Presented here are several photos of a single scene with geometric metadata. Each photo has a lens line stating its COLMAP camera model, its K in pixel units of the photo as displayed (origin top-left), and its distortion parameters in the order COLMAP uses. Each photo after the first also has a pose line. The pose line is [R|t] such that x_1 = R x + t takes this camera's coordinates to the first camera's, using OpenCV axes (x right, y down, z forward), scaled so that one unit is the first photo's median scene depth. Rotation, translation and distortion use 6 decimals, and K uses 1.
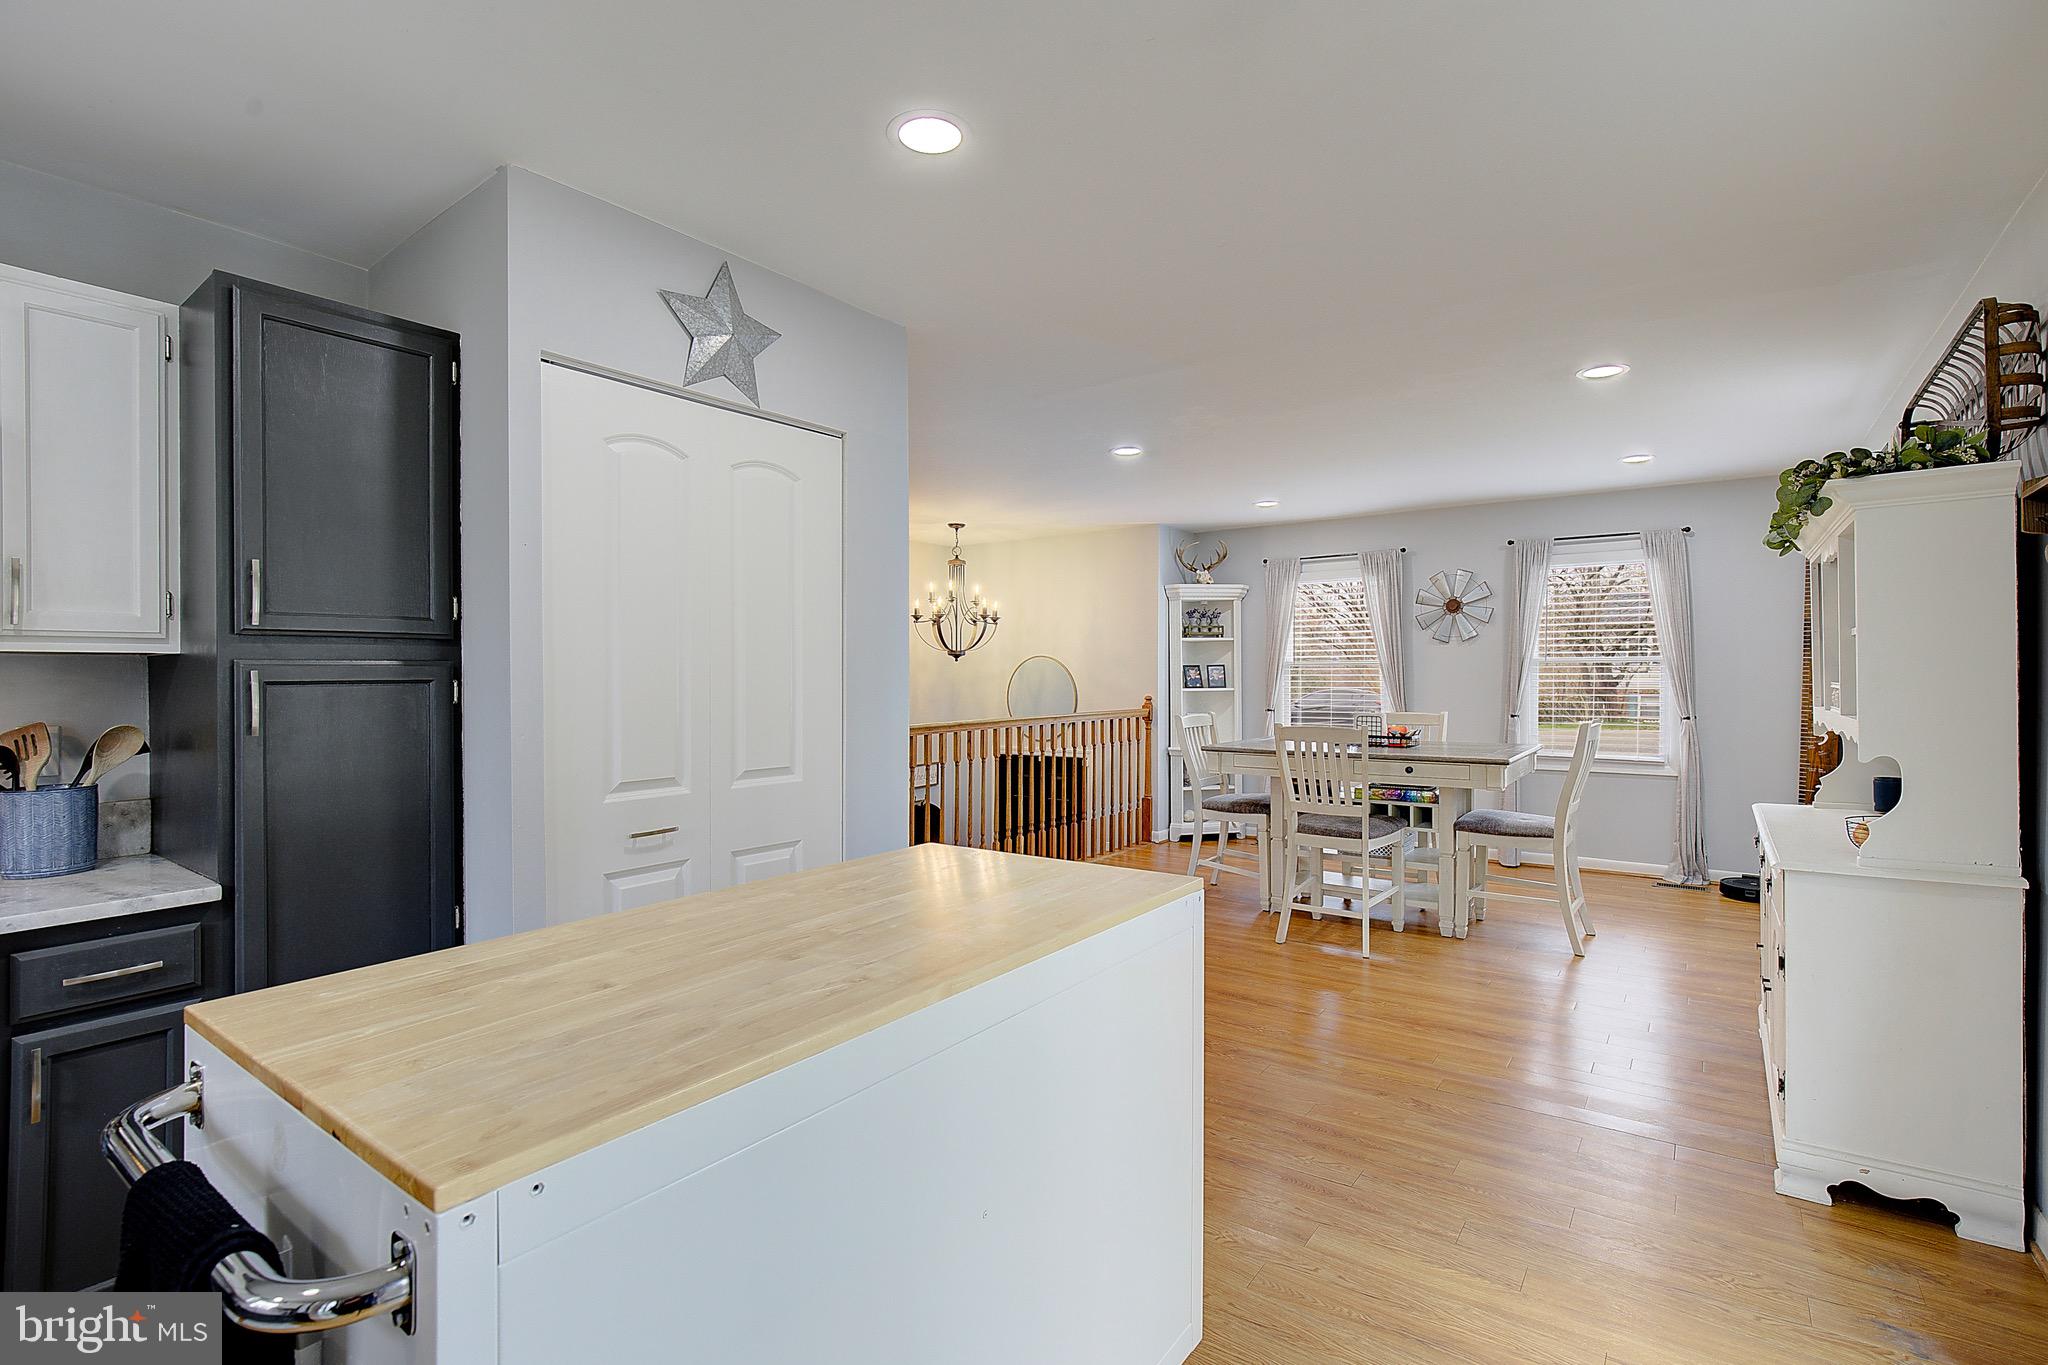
lens RADIAL K [[923.7, 0, 1024.0], [0, 923.7, 682.5], [0, 0, 1]] dist [-0.001892, -0.000231]
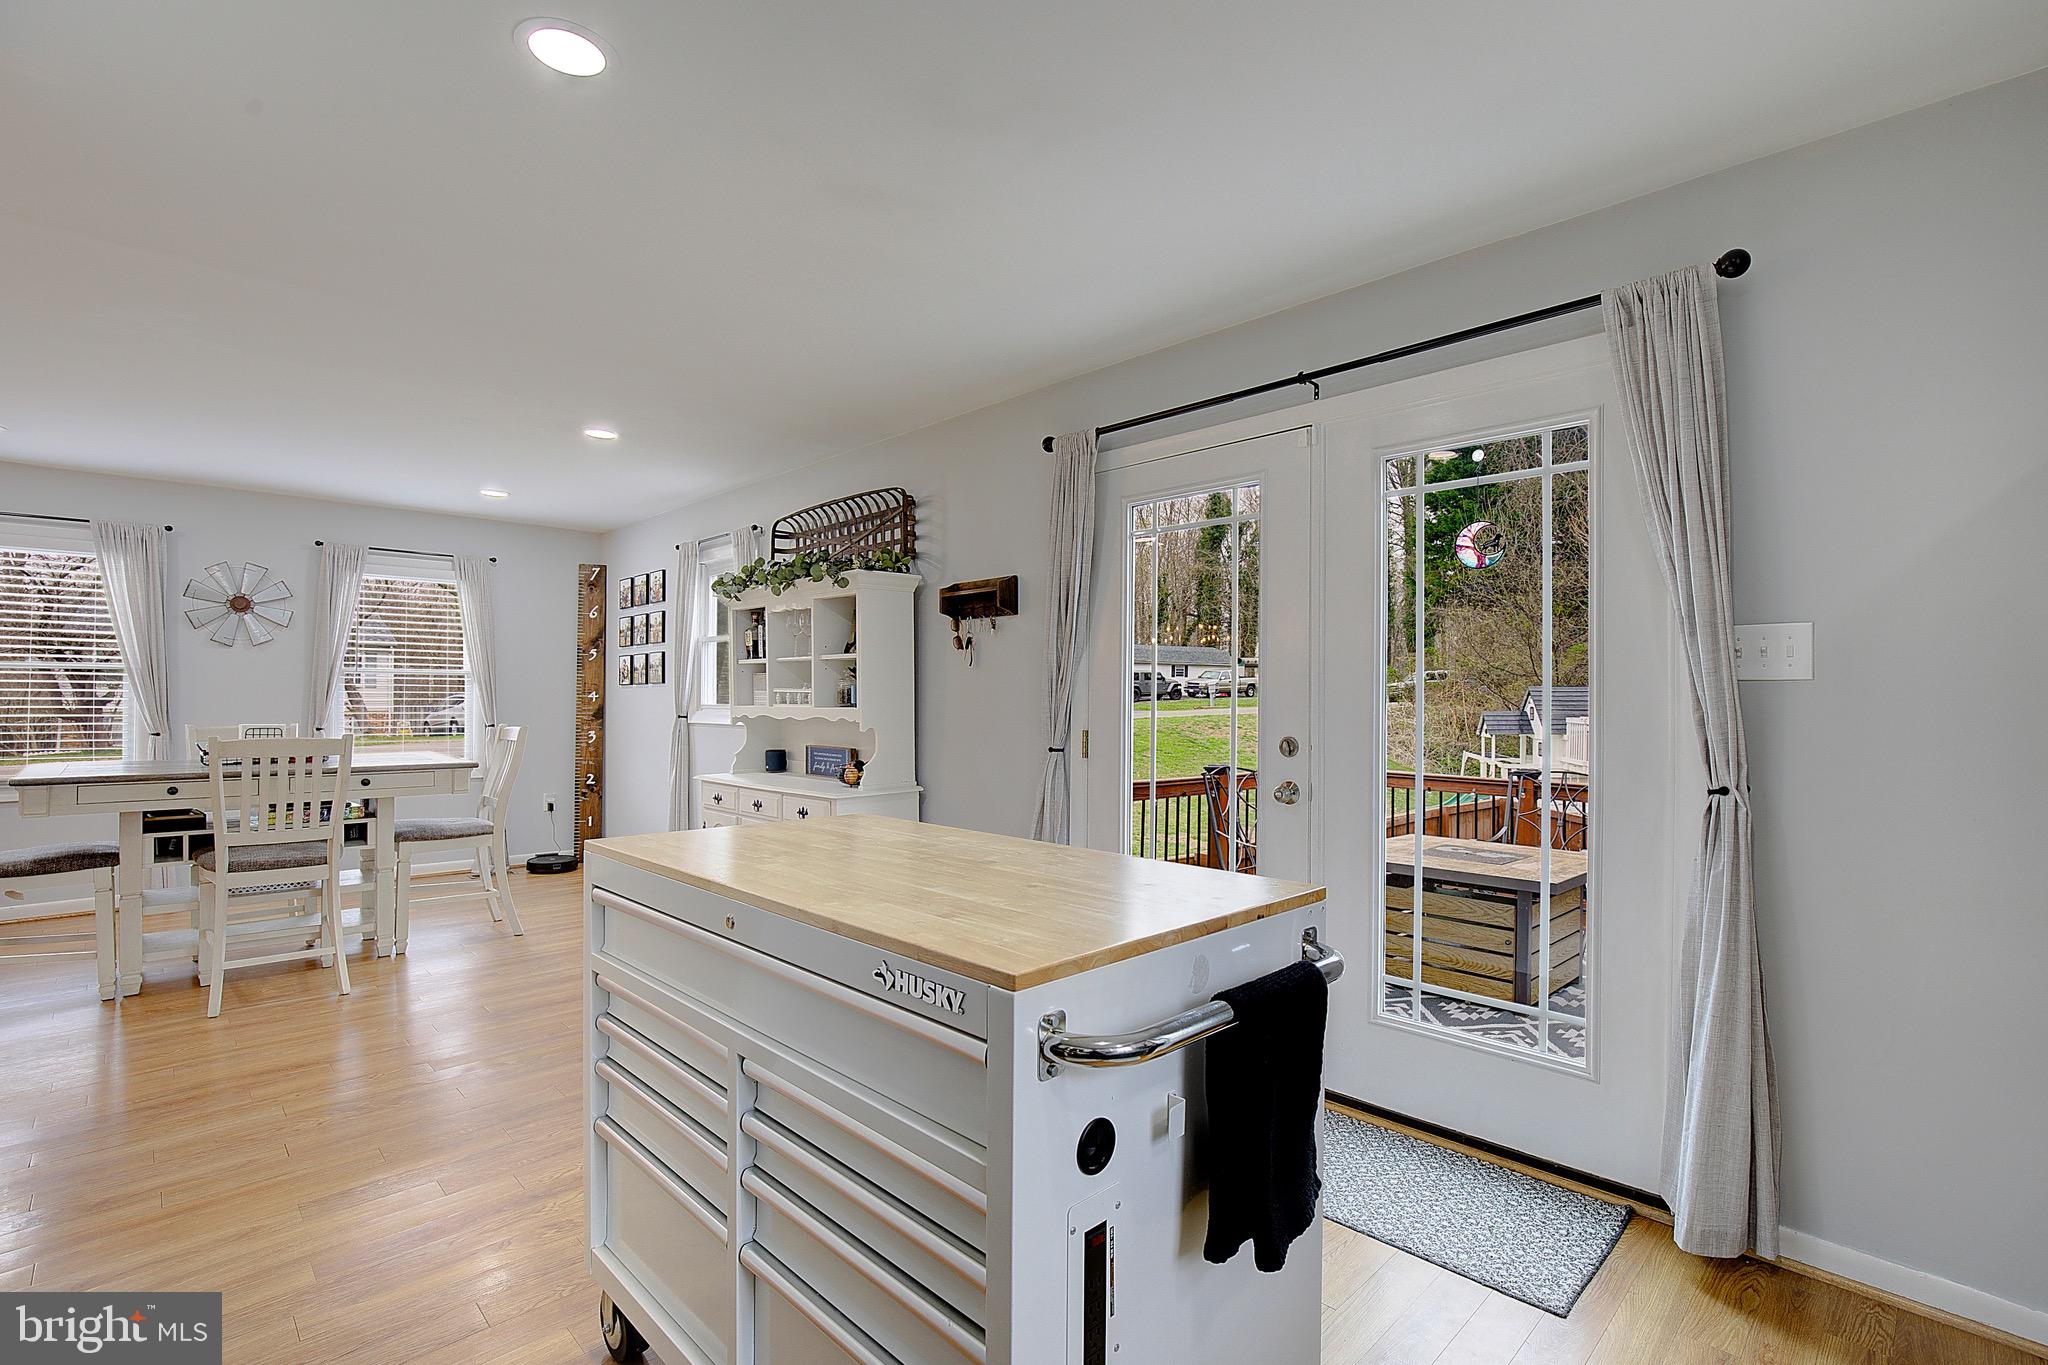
lens RADIAL K [[951.2, 0, 1024.0], [0, 951.2, 682.5], [0, 0, 1]] dist [-0.000501, -0.000050]
pose [[0.177169, 0.024523, 0.983875, -0.286401], [-0.001321, 0.999695, -0.024679, 0.011703], [-0.984180, 0.003073, 0.177147, 0.124312]]
